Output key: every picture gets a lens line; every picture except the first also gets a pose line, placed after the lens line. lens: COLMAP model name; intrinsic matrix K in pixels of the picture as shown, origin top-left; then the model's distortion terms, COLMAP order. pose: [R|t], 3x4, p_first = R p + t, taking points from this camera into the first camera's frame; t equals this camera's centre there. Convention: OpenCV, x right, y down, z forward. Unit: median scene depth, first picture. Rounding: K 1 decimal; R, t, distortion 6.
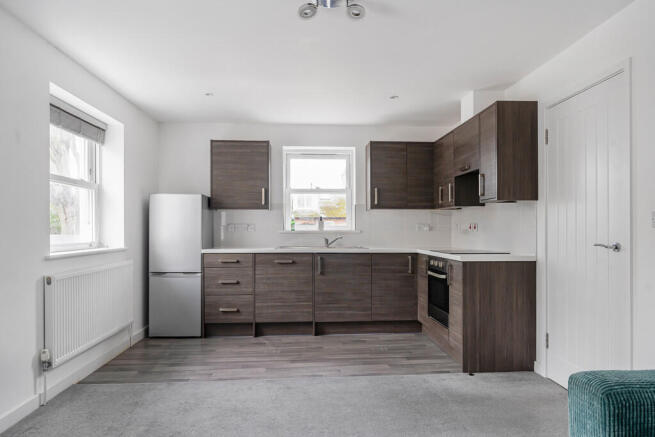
lens RADIAL K [[431.2, 0, 327.8], [0, 431.2, 230.2], [0, 0, 1]] dist [0.002417, -0.000191]
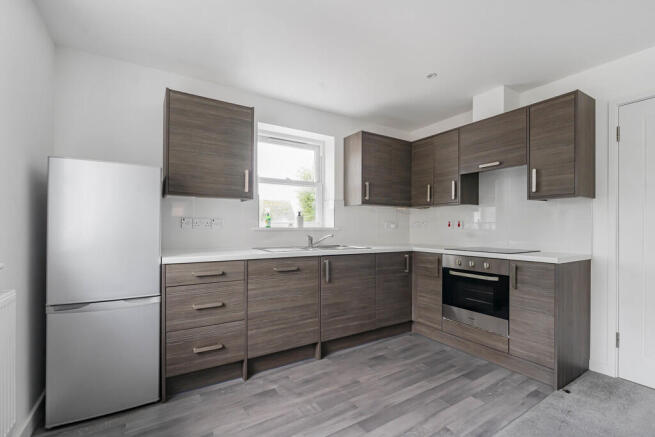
lens RADIAL K [[297.8, 0, 330.8], [0, 297.8, 226.5], [0, 0, 1]] dist [-0.000797, -0.000024]
pose [[0.876835, 0.005611, 0.480759, -0.282878], [-0.003848, 0.999982, -0.004651, 0.001196], [-0.480777, 0.002228, 0.876840, 0.511330]]
